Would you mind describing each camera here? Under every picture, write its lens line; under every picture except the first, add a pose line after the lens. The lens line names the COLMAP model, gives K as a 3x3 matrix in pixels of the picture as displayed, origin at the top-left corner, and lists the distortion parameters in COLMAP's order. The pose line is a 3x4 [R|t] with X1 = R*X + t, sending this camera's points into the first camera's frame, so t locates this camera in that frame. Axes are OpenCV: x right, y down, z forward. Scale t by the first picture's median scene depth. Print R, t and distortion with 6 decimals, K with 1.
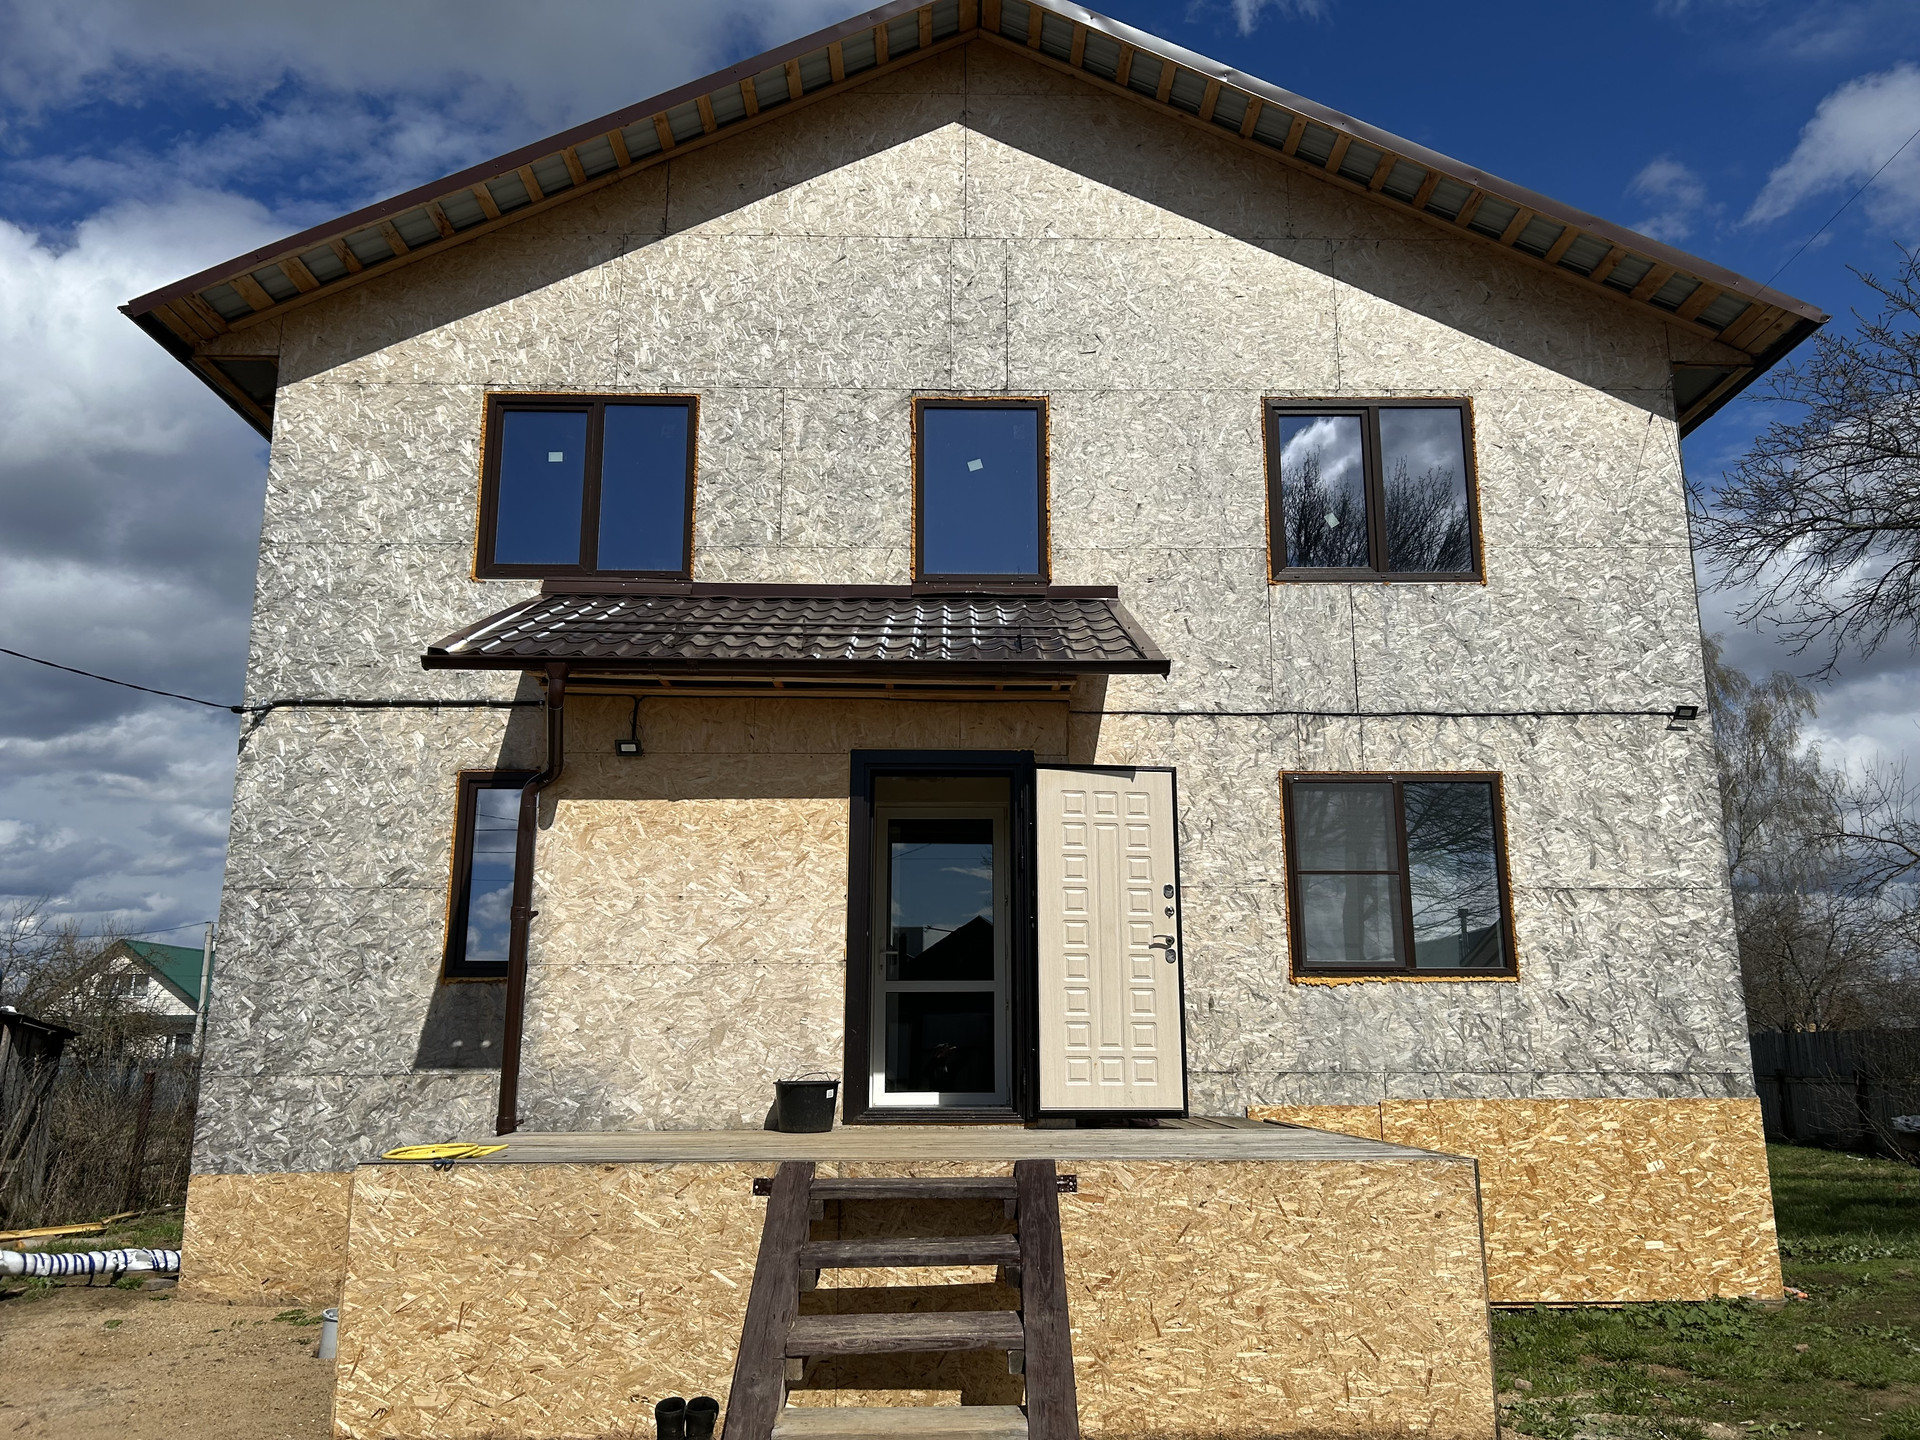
lens RADIAL K [[1436.9, 0, 963.2], [0, 1436.9, 712.8], [0, 0, 1]] dist [0.043818, -0.049119]
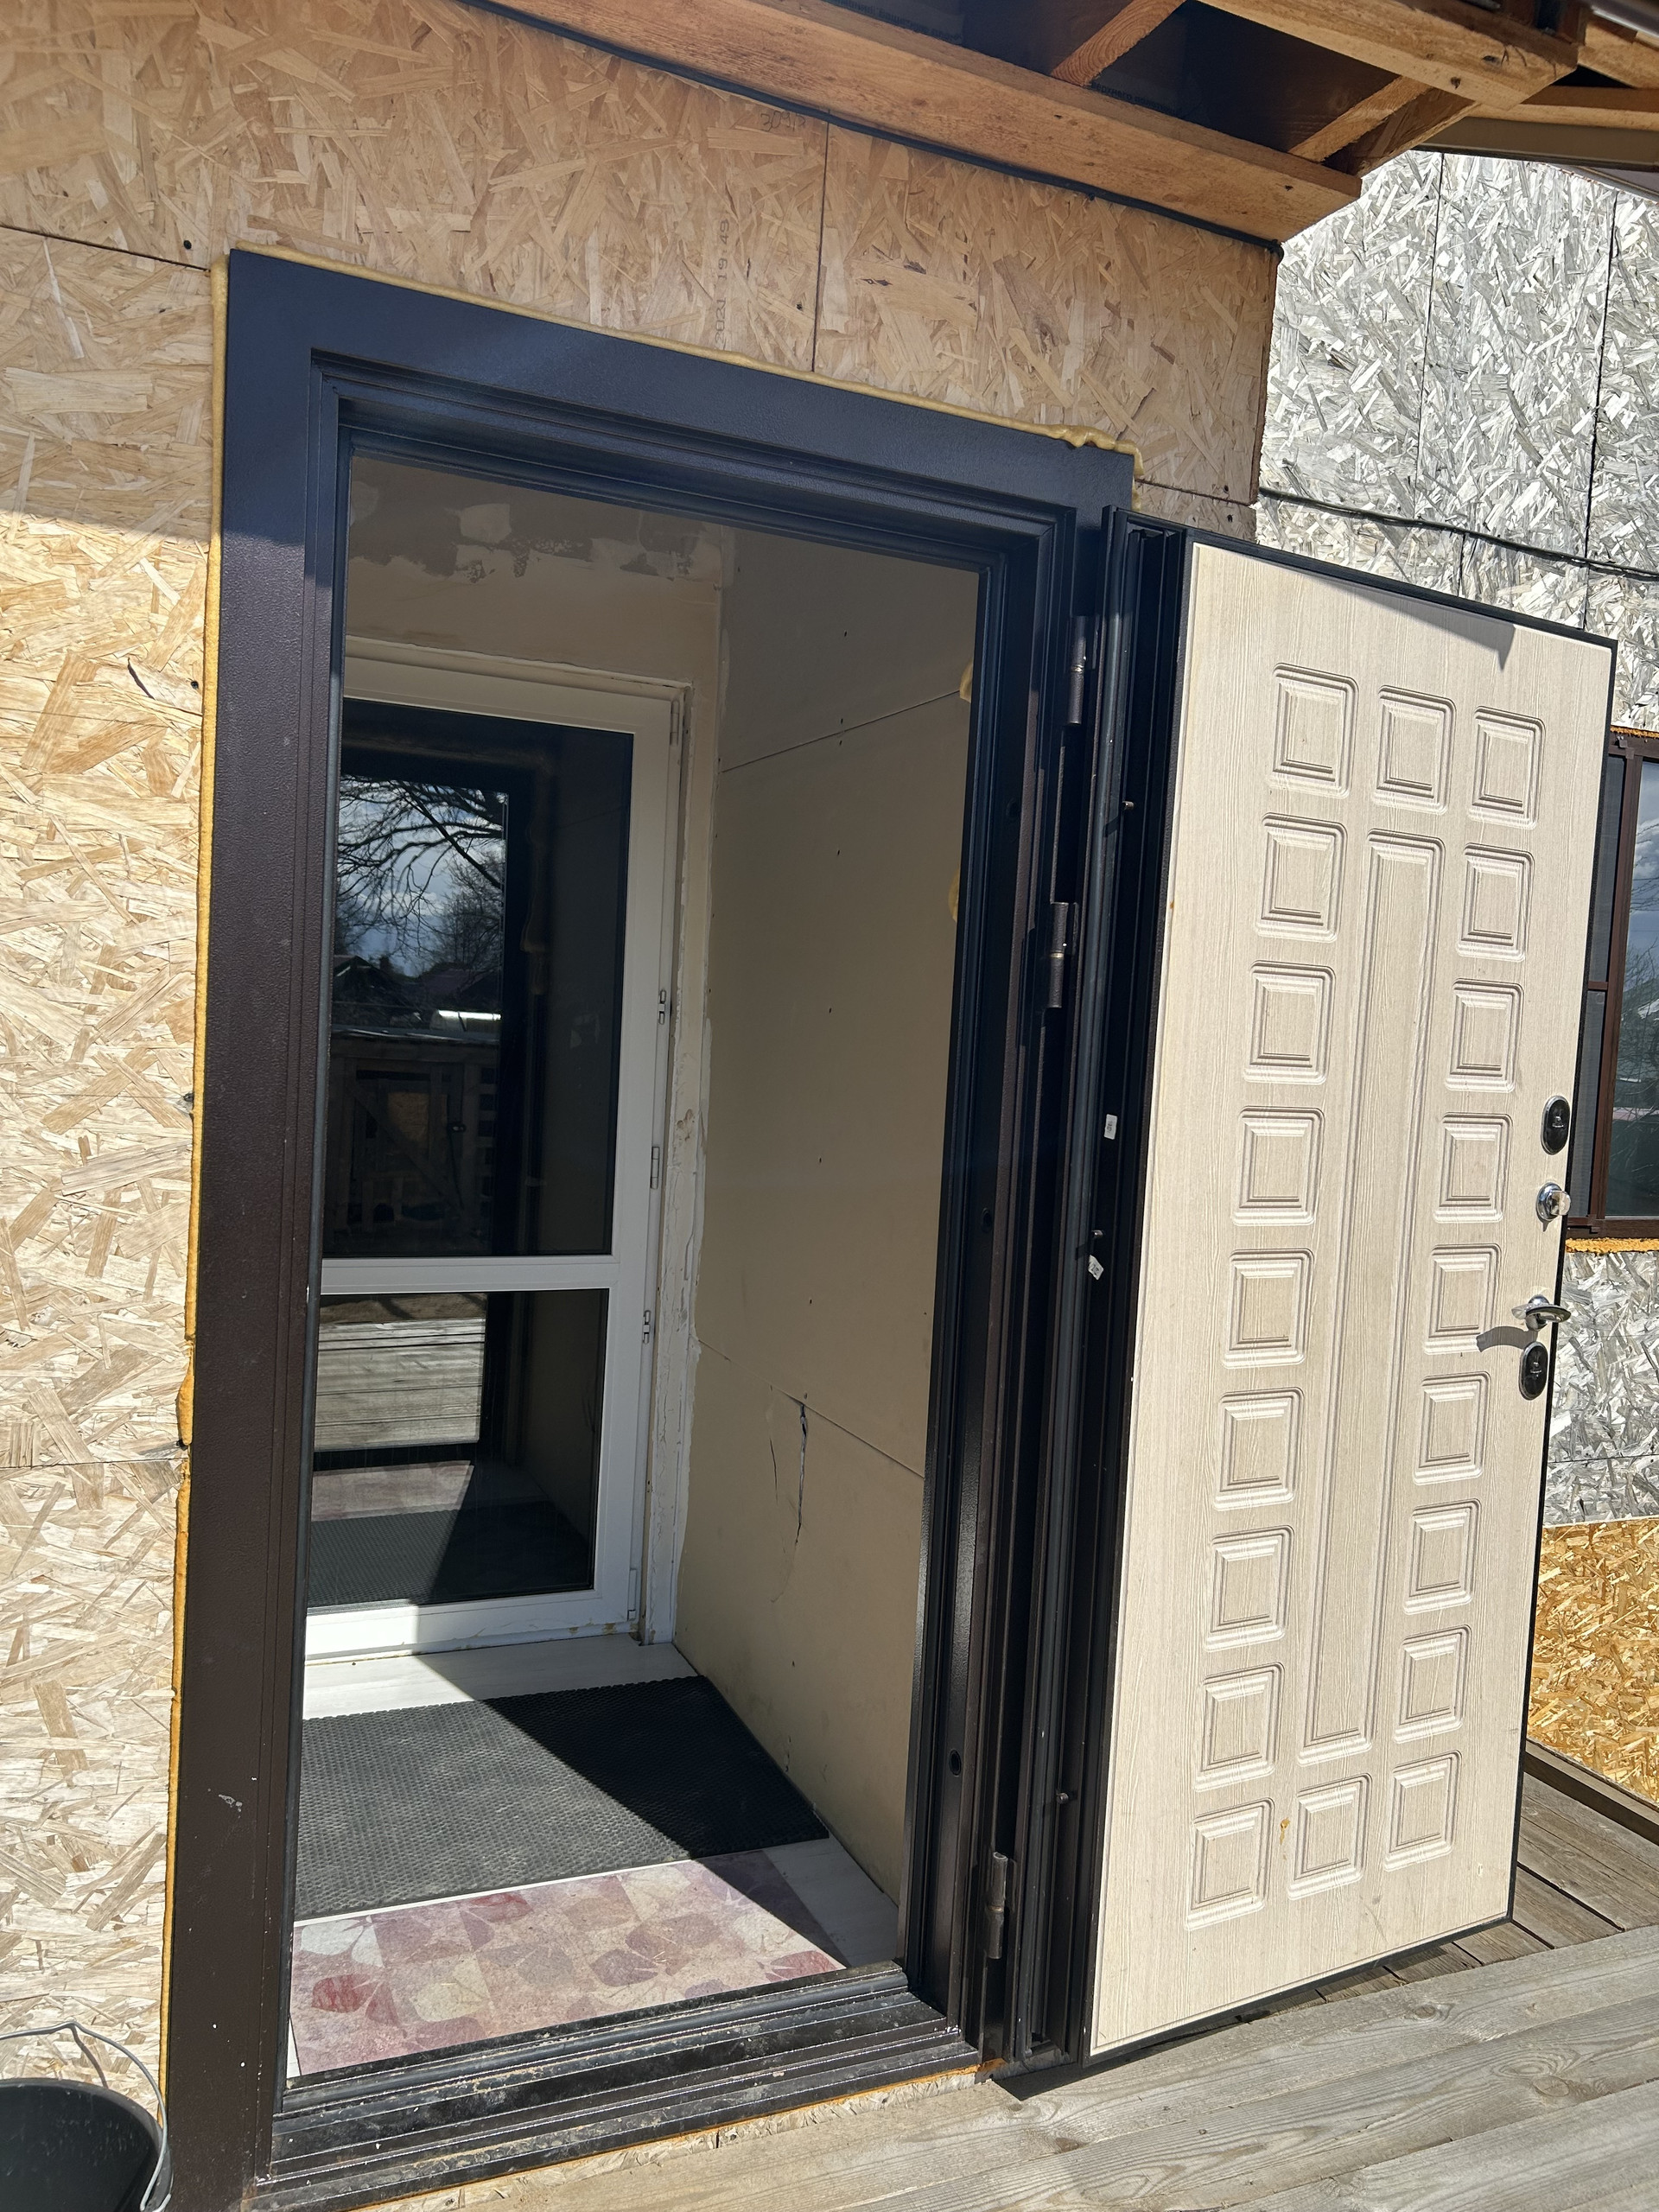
lens RADIAL K [[1655.5, 0, 842.6], [0, 1655.5, 1124.1], [0, 0, 1]] dist [0.043818, -0.049119]
pose [[0.920002, 0.027260, 0.390966, -0.085776], [-0.143209, 0.951975, 0.270618, 0.060313], [-0.364813, -0.304959, 0.879723, 0.765576]]
